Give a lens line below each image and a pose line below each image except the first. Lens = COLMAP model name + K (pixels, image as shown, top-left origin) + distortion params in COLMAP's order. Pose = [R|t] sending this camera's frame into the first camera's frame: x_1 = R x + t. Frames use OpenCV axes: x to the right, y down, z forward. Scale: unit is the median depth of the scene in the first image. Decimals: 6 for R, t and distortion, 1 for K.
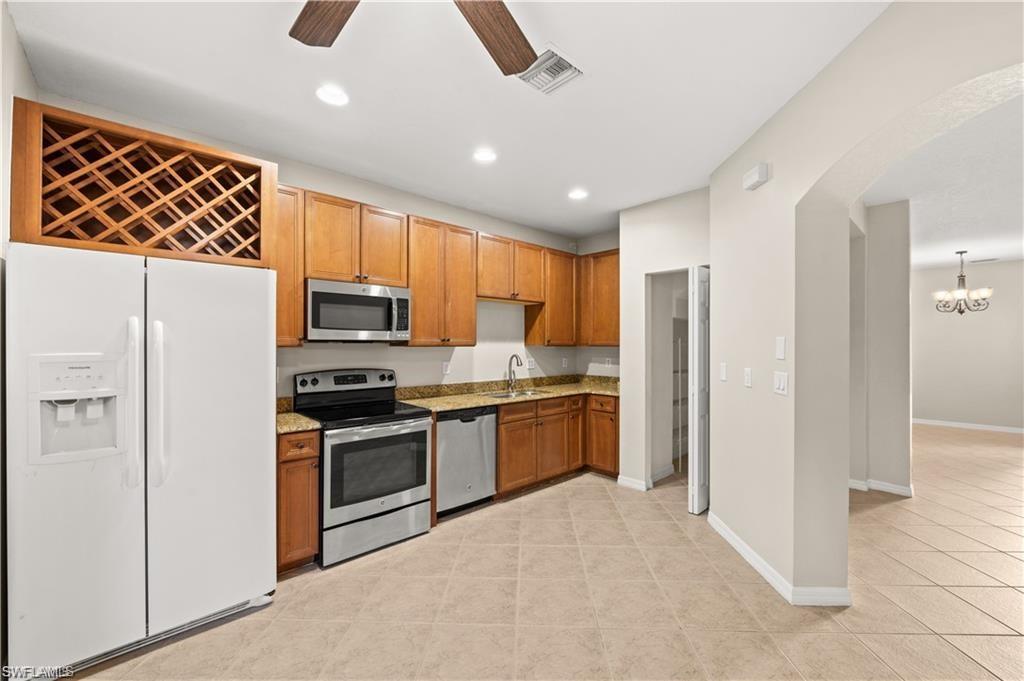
lens RADIAL K [[408.4, 0, 518.1], [0, 408.4, 340.2], [0, 0, 1]] dist [-0.001456, -0.001056]
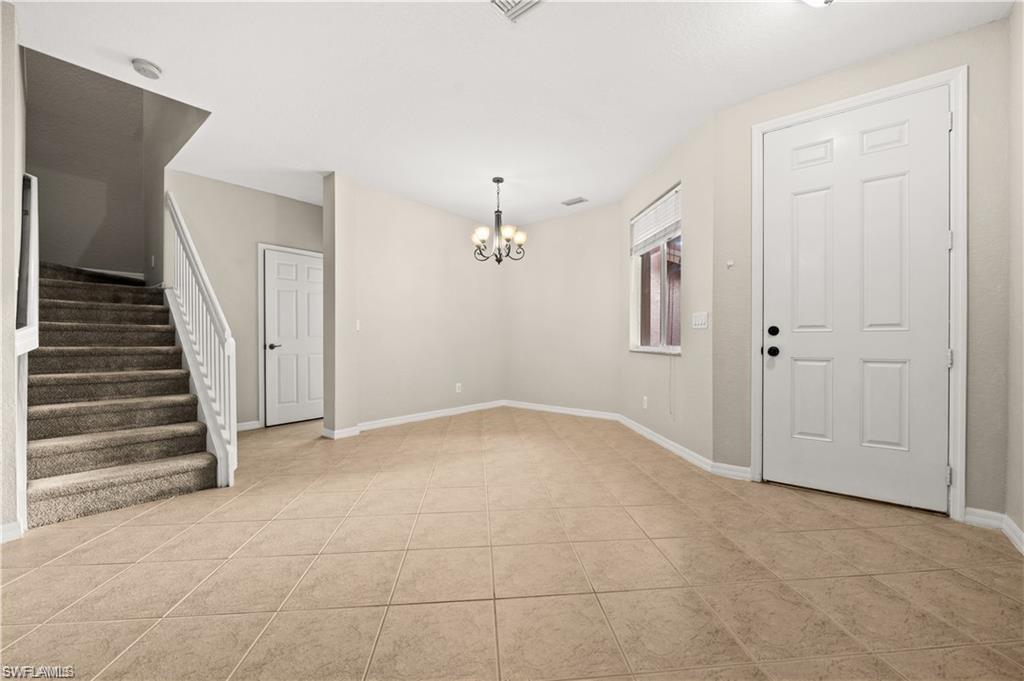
lens RADIAL K [[408.4, 0, 516.3], [0, 408.4, 340.3], [0, 0, 1]] dist [-0.001456, -0.001056]
pose [[0.993342, -0.004884, 0.115097, 2.039890], [0.003558, 0.999925, 0.011731, 0.136604], [-0.115146, -0.011244, 0.993285, 0.490030]]
